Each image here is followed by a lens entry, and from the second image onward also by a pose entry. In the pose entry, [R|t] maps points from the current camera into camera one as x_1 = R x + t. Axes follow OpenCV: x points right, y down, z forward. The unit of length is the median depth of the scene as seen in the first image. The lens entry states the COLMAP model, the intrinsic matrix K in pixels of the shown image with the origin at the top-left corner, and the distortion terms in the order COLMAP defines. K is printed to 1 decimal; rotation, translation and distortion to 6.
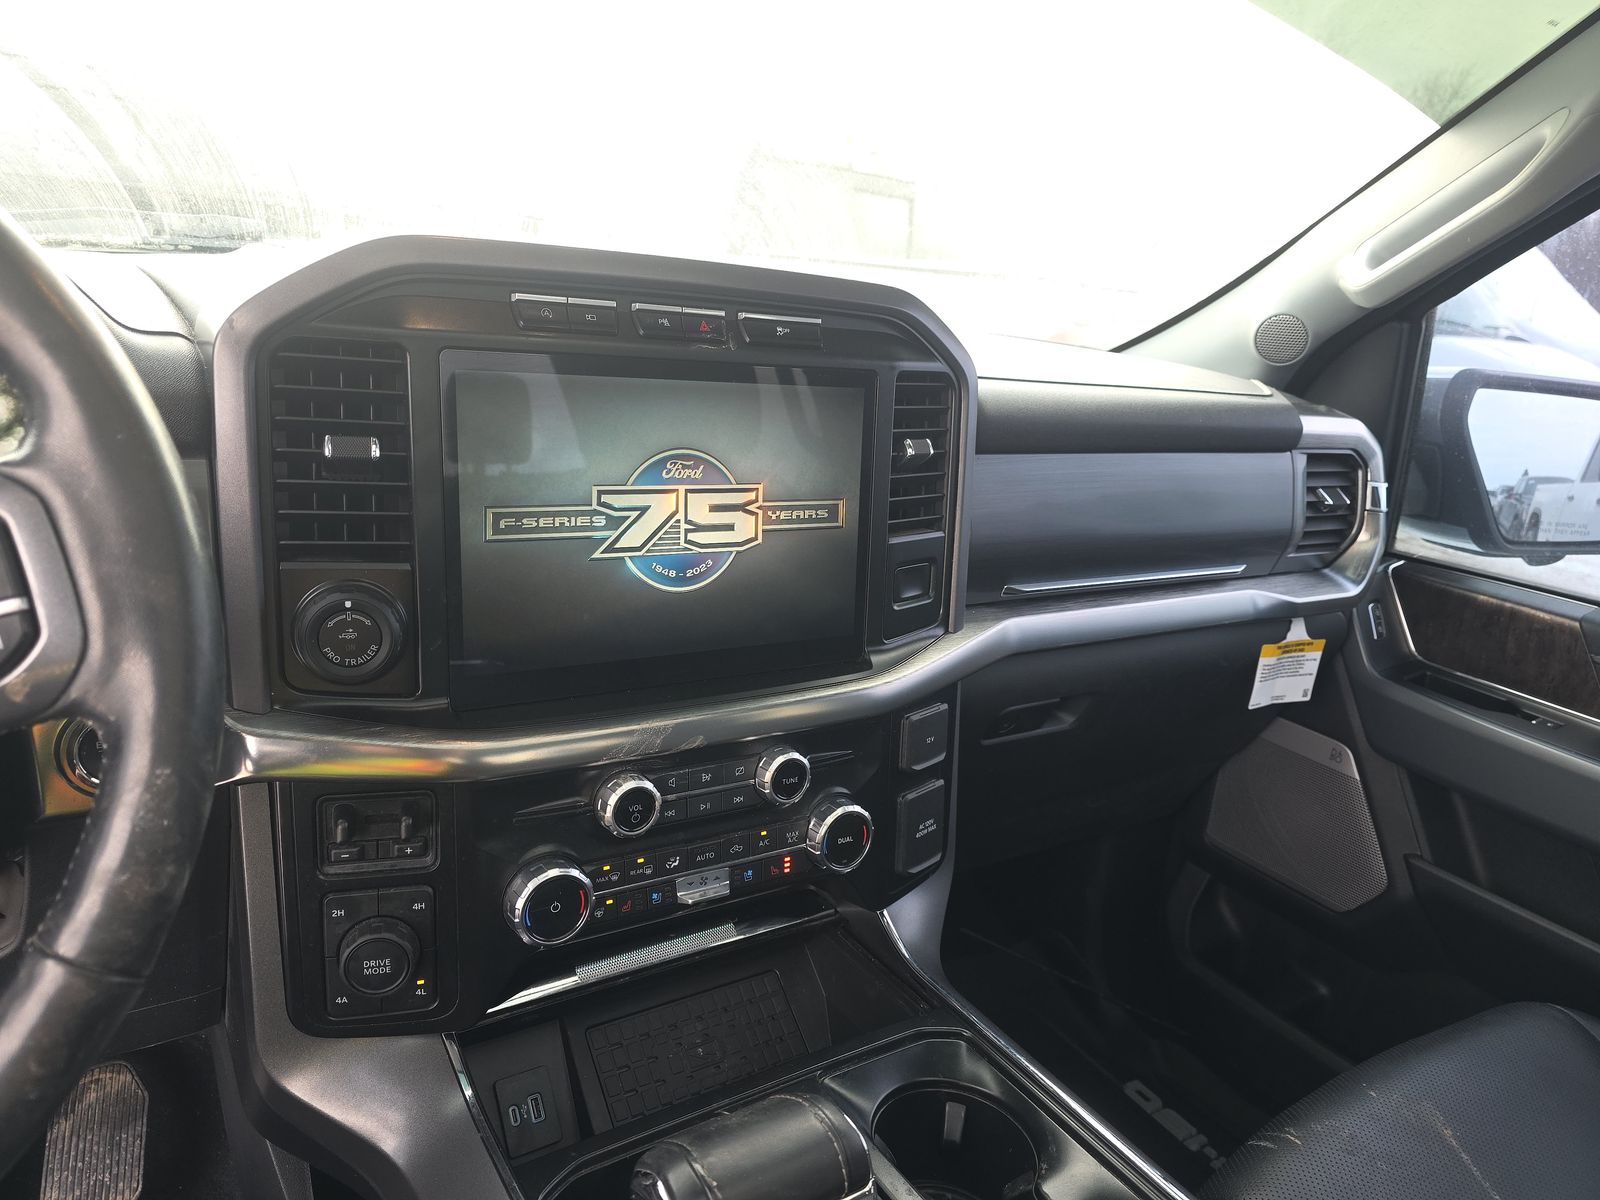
lens RADIAL K [[1079.4, 0, 881.7], [0, 1079.4, 607.1], [0, 0, 1]] dist [0.047556, -0.031696]
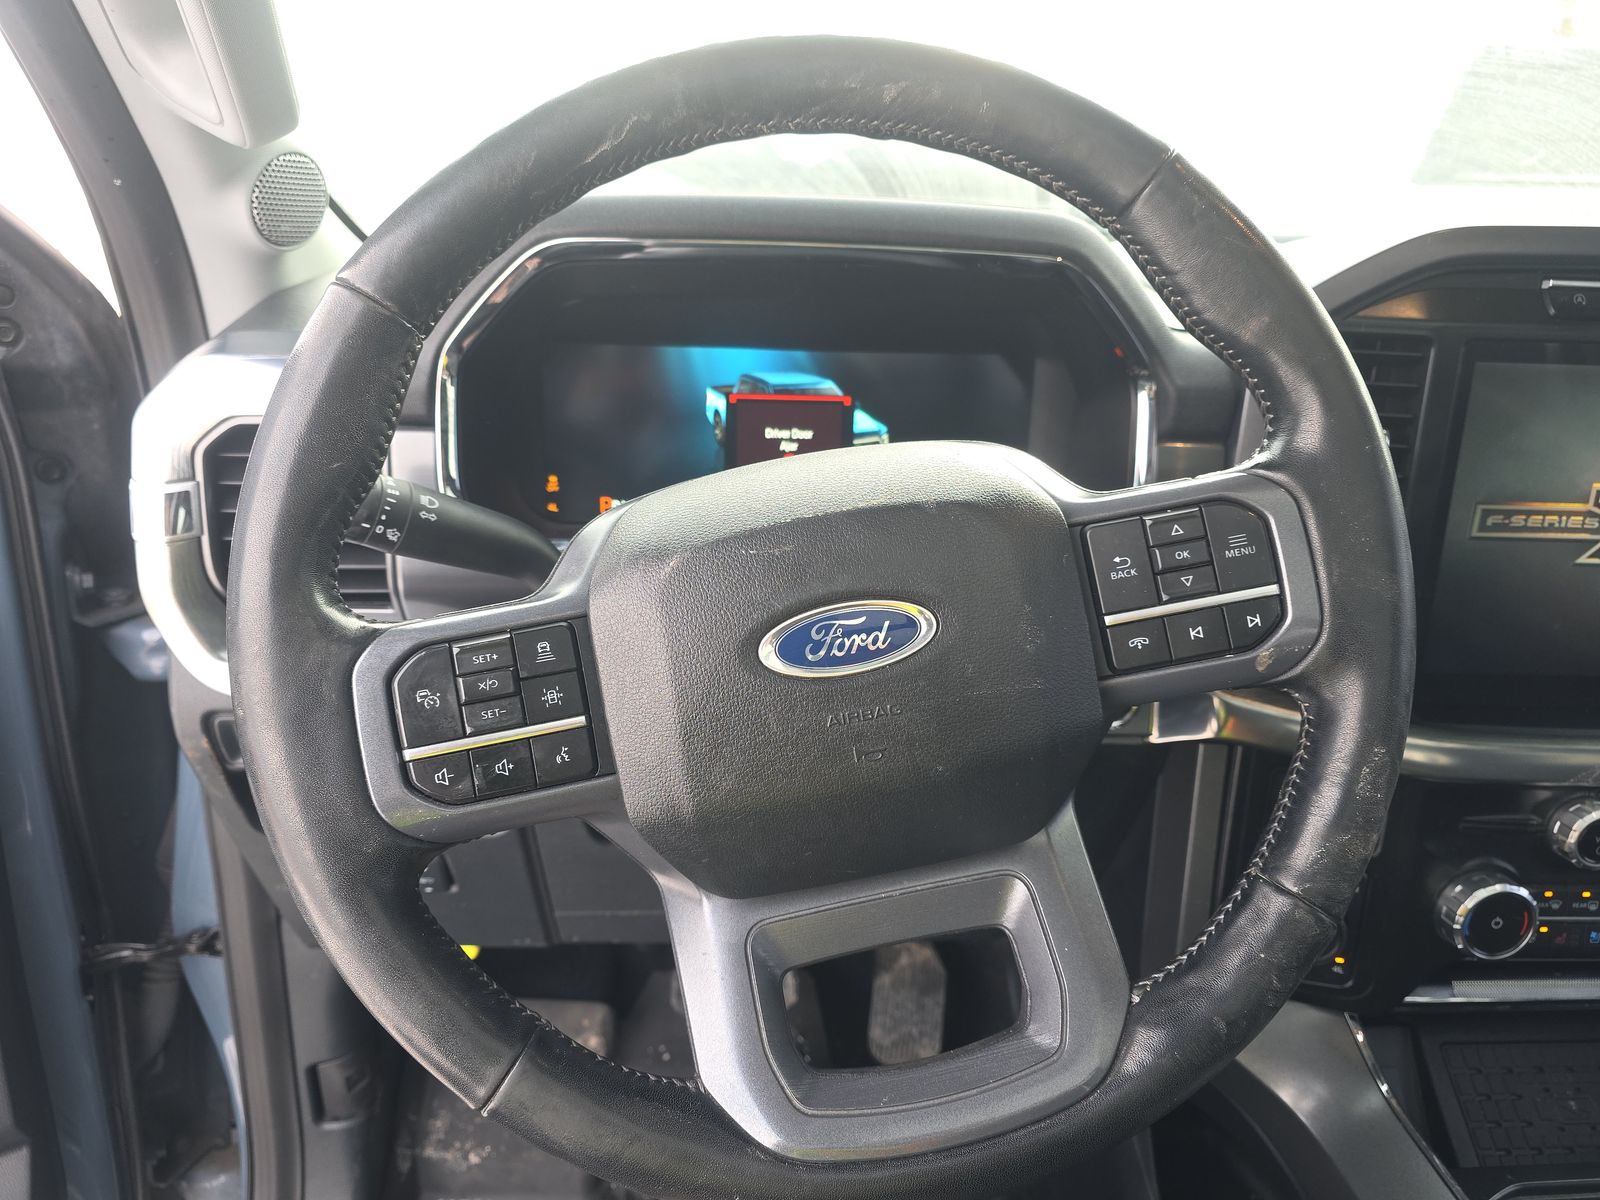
lens RADIAL K [[1079.4, 0, 806.3], [0, 1079.4, 609.4], [0, 0, 1]] dist [0.047556, -0.031696]
pose [[0.869123, 0.111546, -0.481853, -0.314846], [-0.097944, 0.993759, 0.053386, 0.007261], [0.484801, 0.000796, 0.874624, -0.113802]]
